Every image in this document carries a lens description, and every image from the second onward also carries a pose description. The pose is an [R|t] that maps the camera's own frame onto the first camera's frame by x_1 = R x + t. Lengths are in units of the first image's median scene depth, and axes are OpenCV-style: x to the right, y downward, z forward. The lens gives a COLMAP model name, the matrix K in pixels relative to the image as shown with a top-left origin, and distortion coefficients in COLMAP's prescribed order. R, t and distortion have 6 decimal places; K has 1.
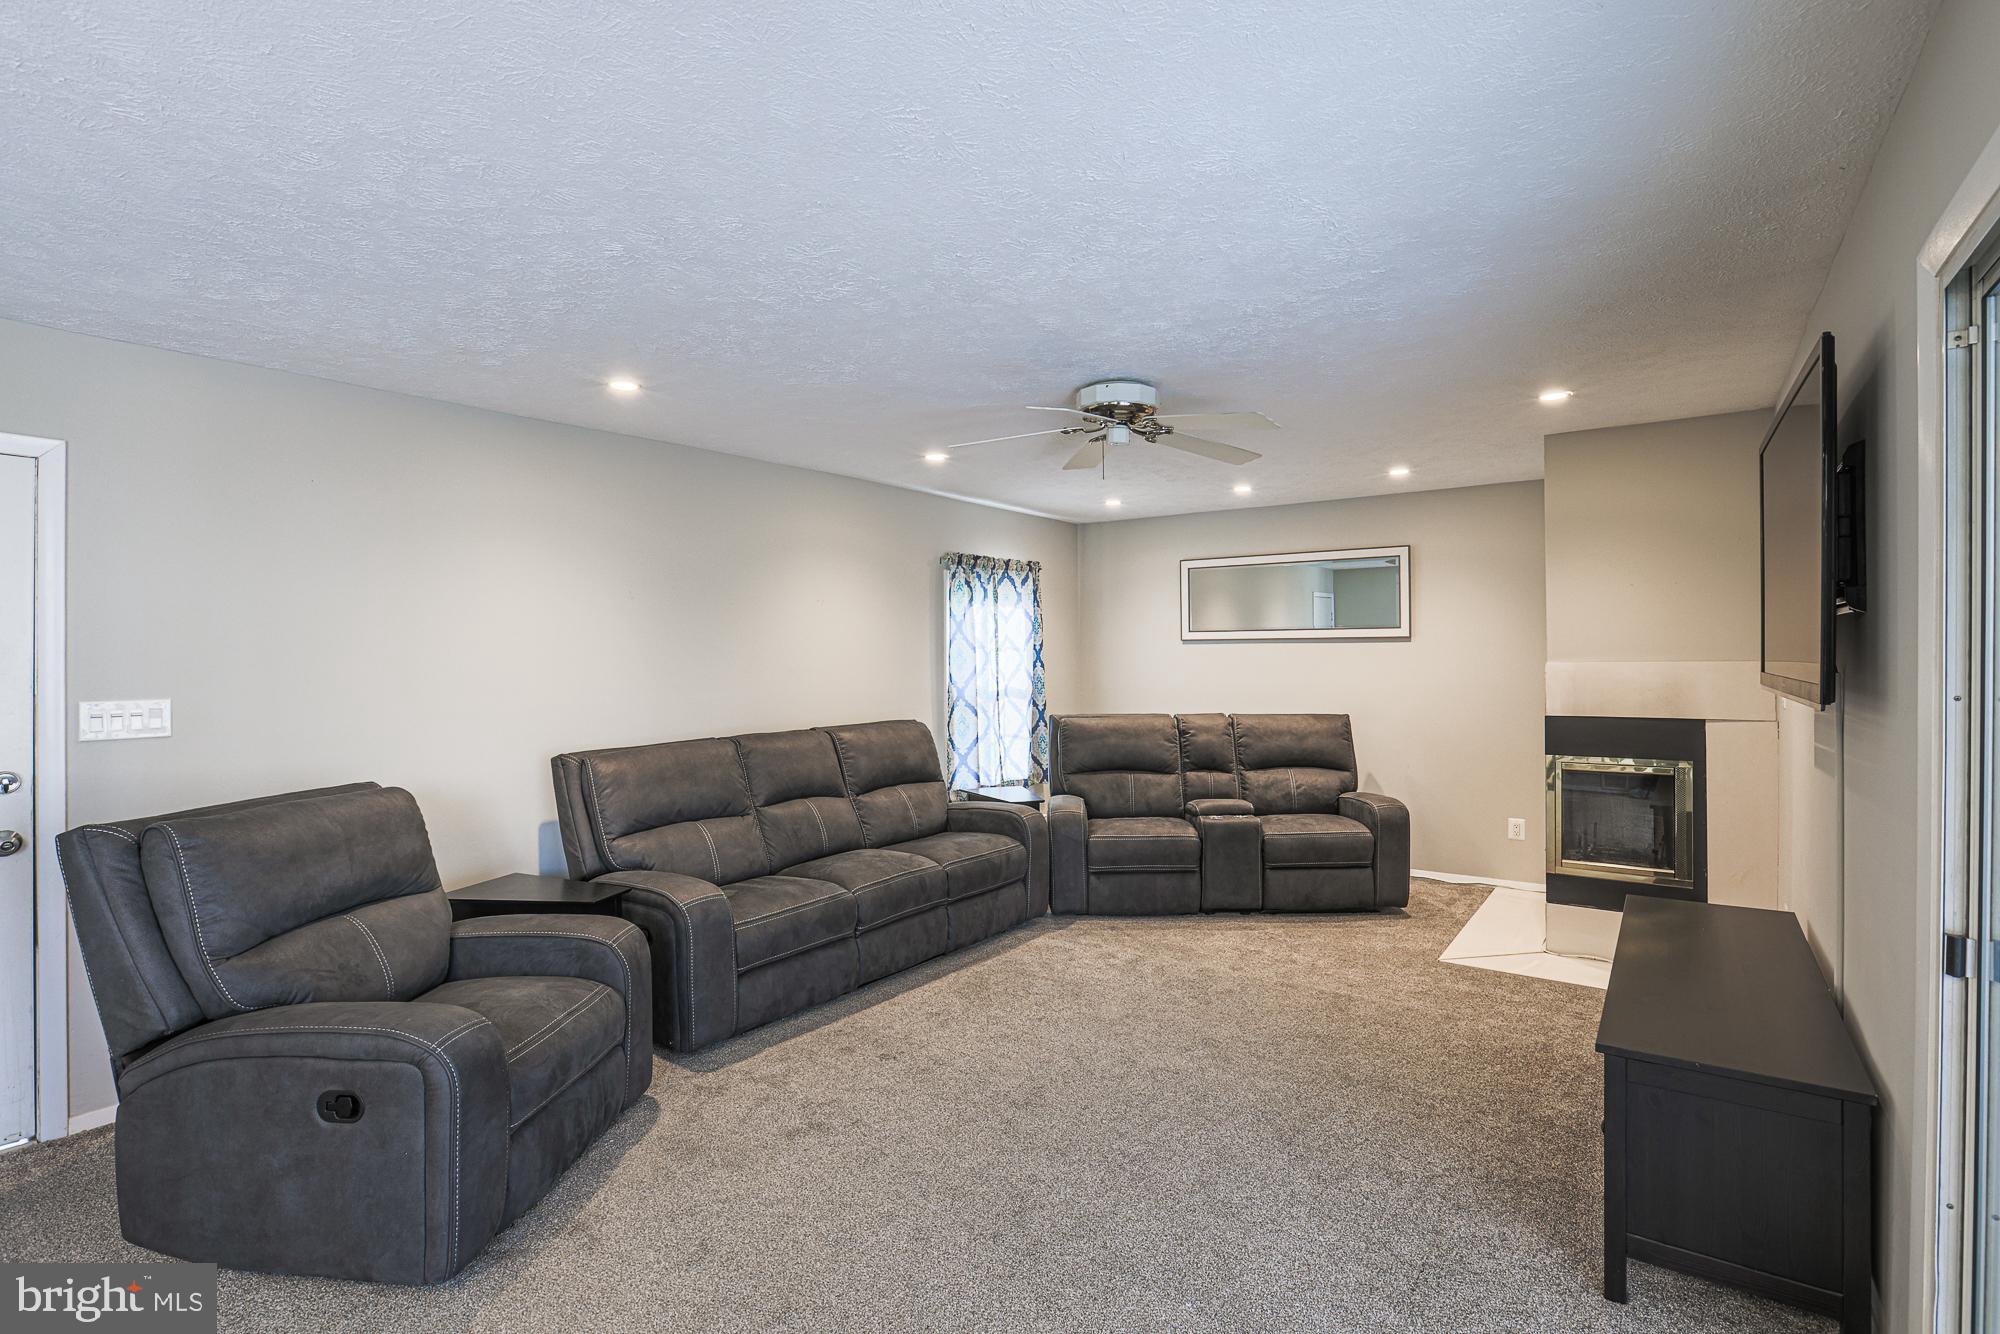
lens RADIAL K [[923.5, 0, 1050.2], [0, 923.5, 649.3], [0, 0, 1]] dist [-0.055867, 0.018123]
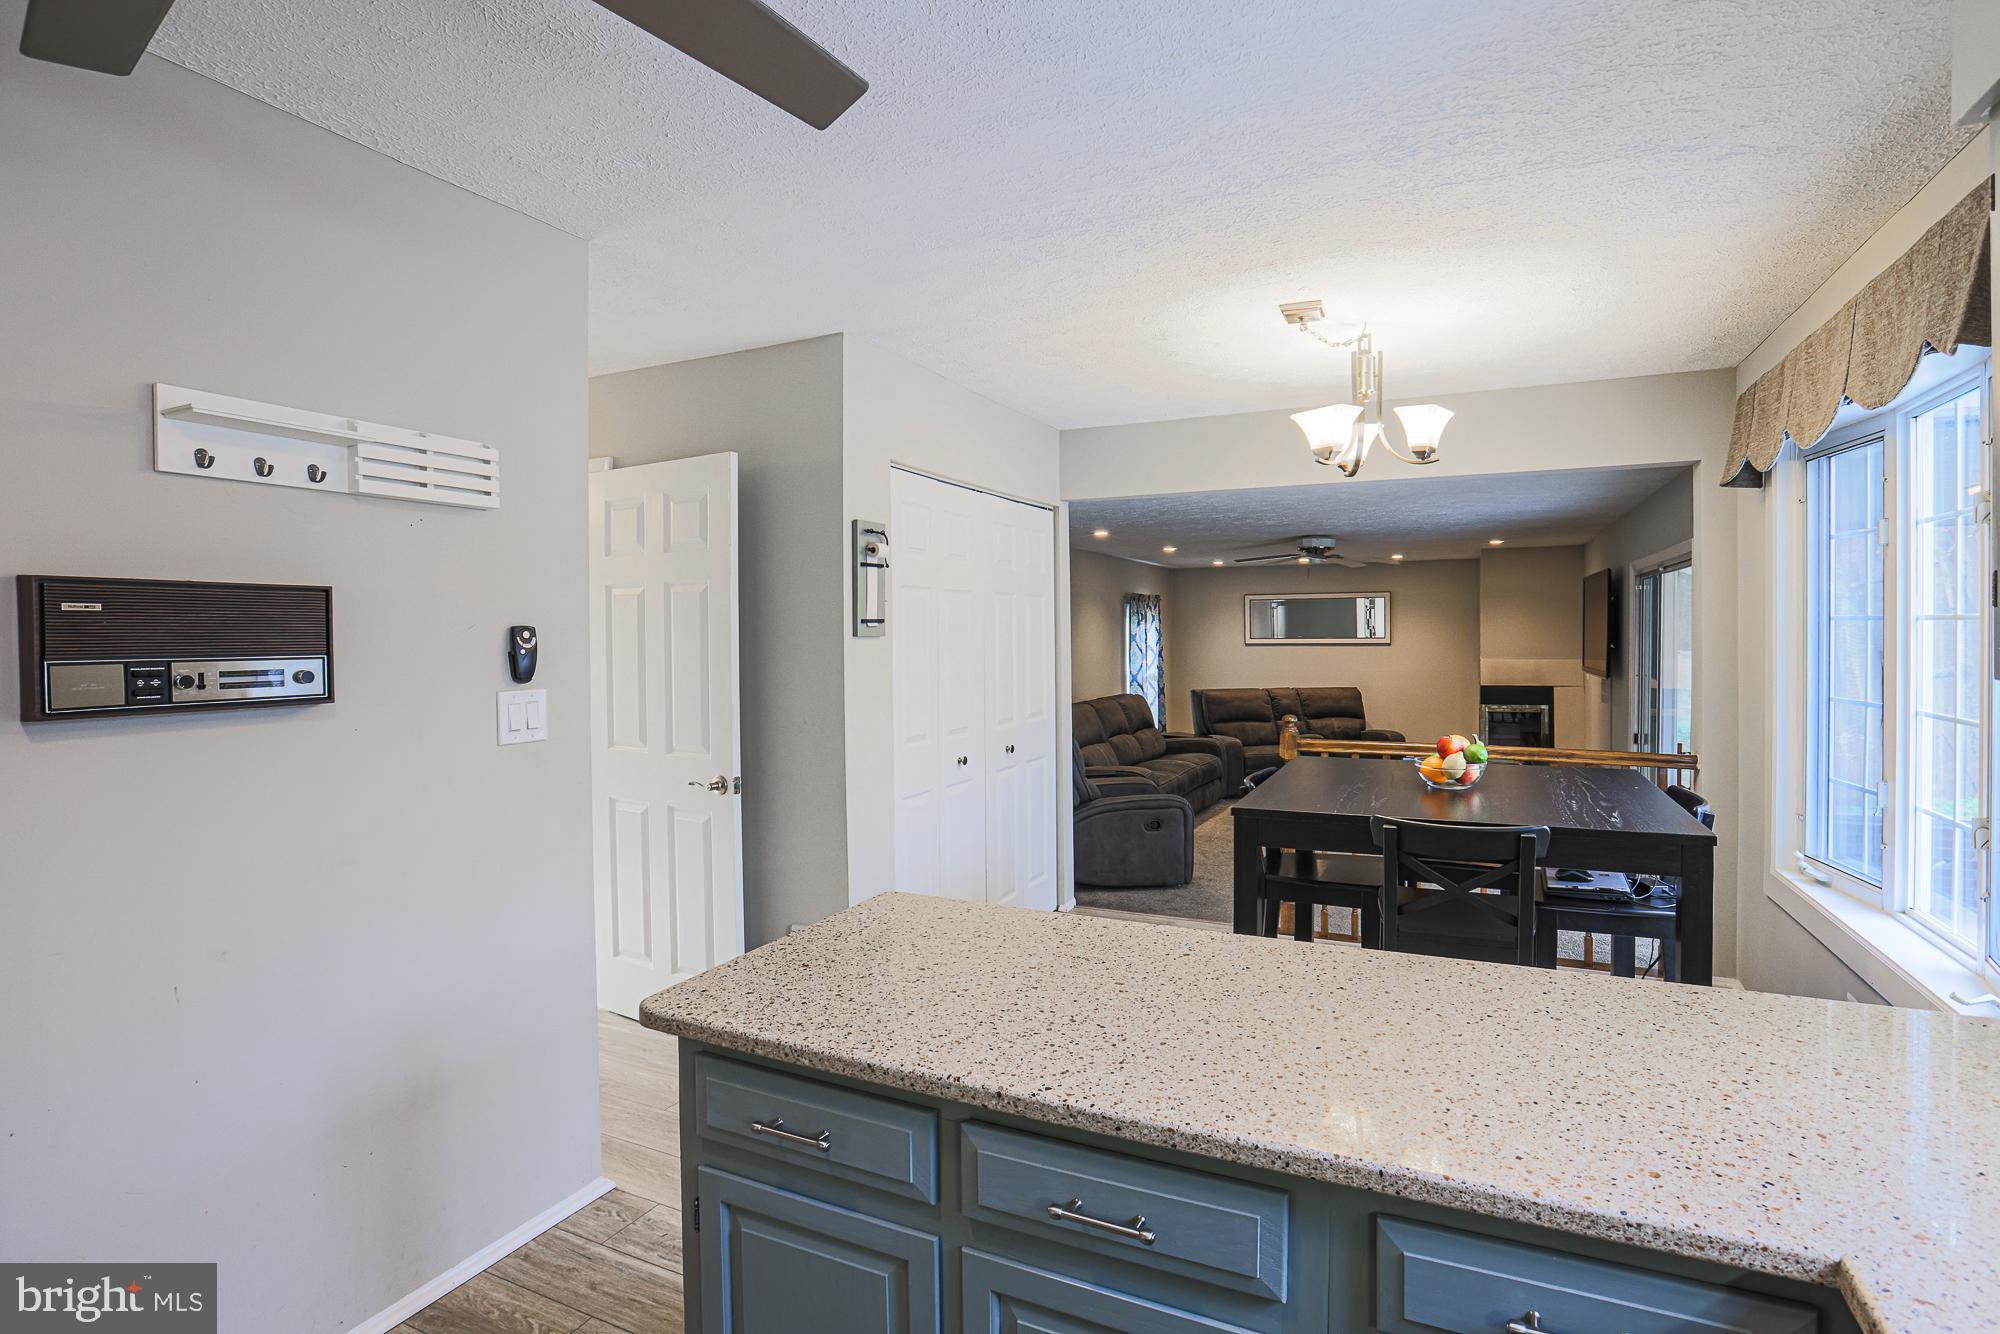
lens RADIAL K [[923.5, 0, 1008.2], [0, 923.5, 656.5], [0, 0, 1]] dist [-0.055867, 0.018123]
pose [[0.990870, -0.011433, 0.134334, -0.683527], [0.007924, 0.999614, 0.026626, -0.047355], [-0.134586, -0.025318, 0.990578, -0.773818]]
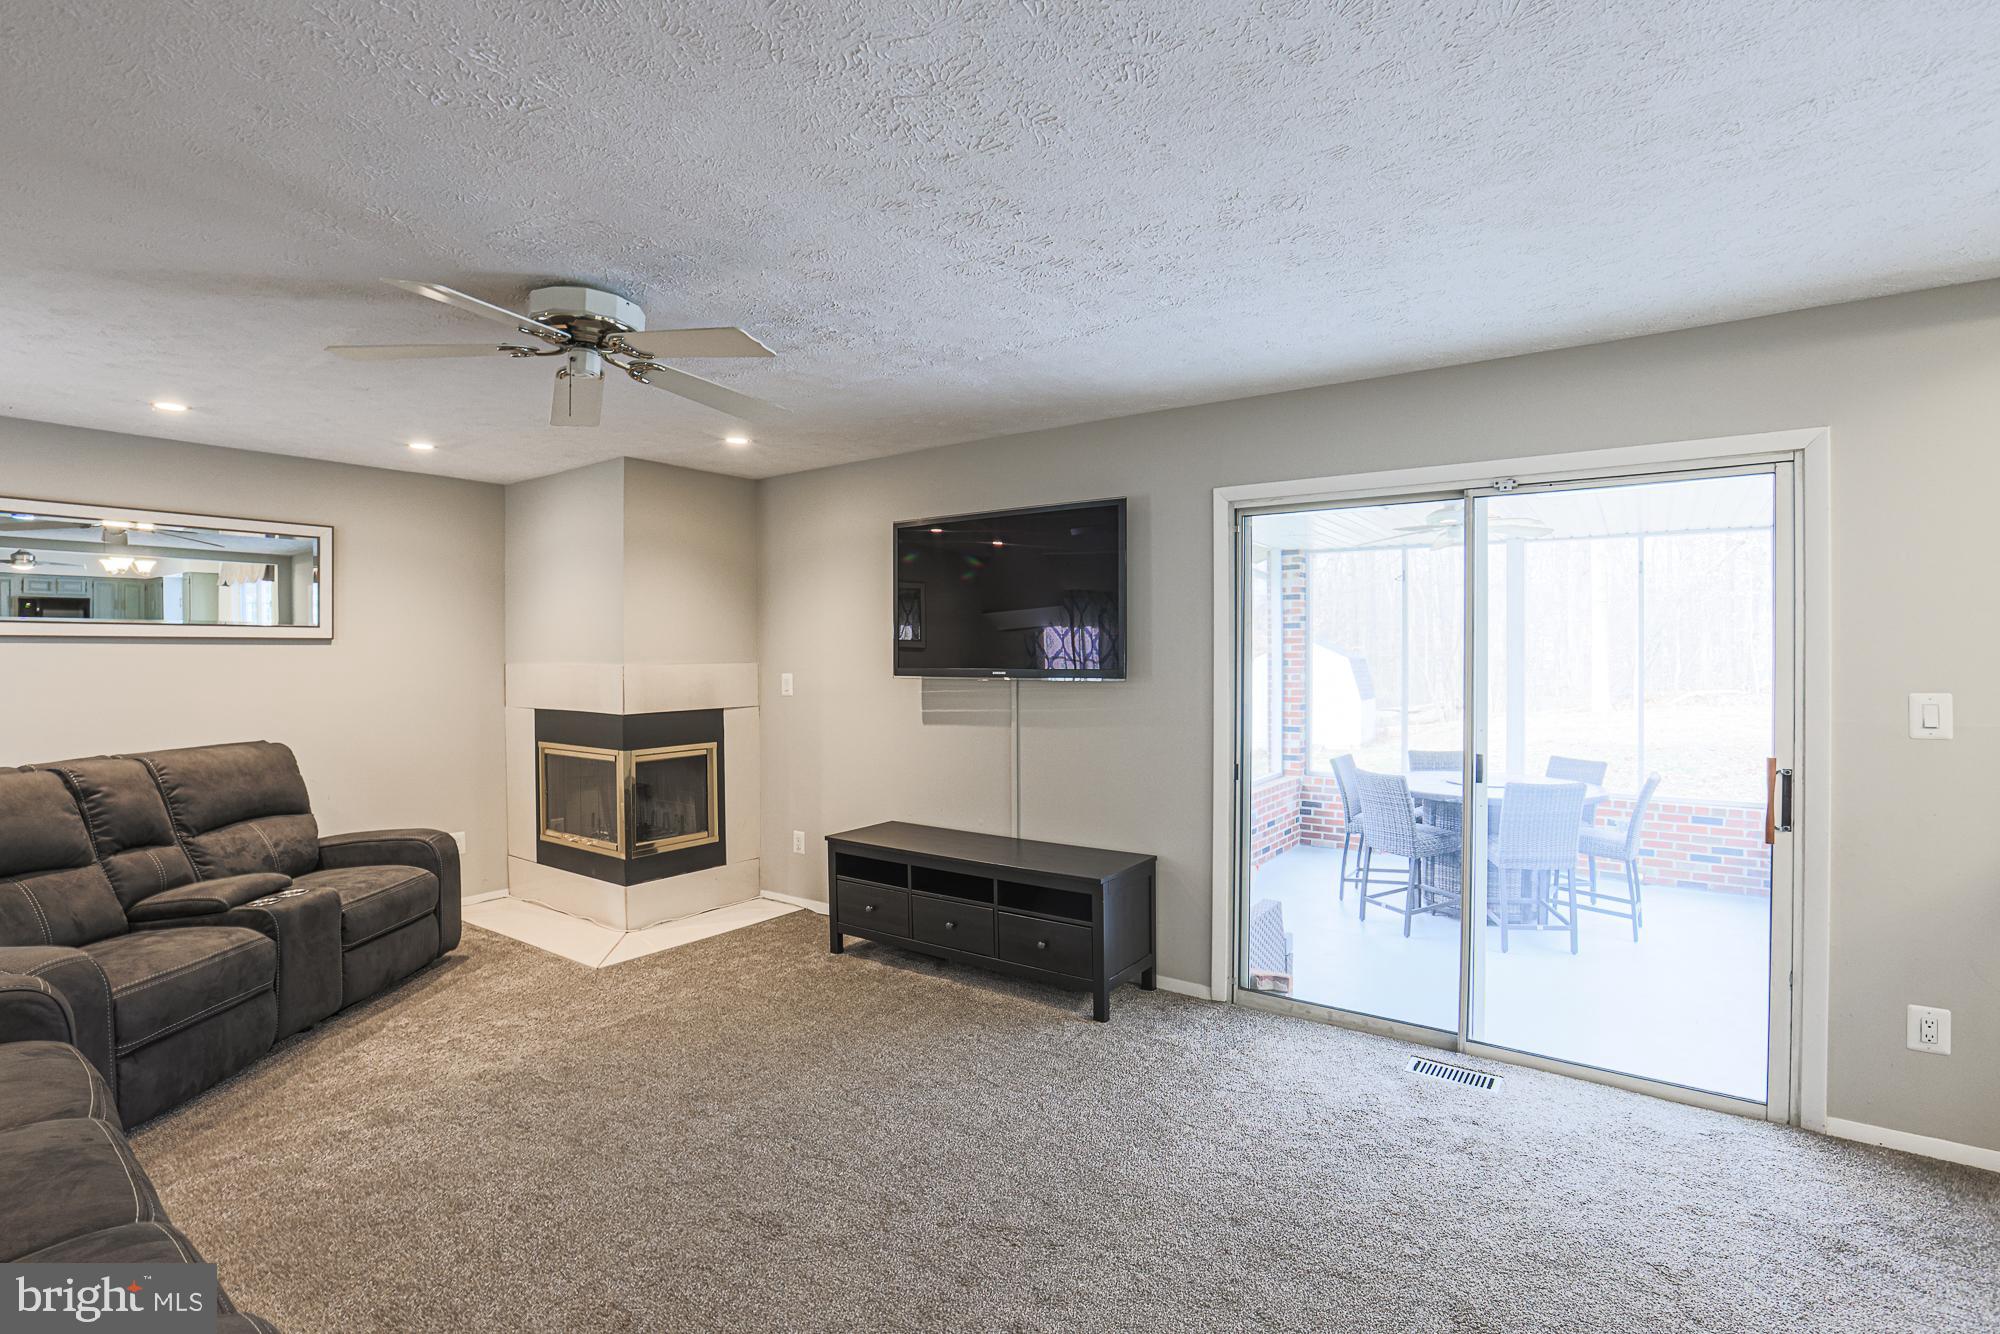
lens RADIAL K [[923.5, 0, 996.8], [0, 923.5, 667.8], [0, 0, 1]] dist [-0.055867, 0.018123]
pose [[0.028957, -0.011563, 0.999514, -0.466876], [0.001323, 0.999933, 0.011529, 0.004375], [-0.999580, 0.000989, 0.028970, 0.460942]]
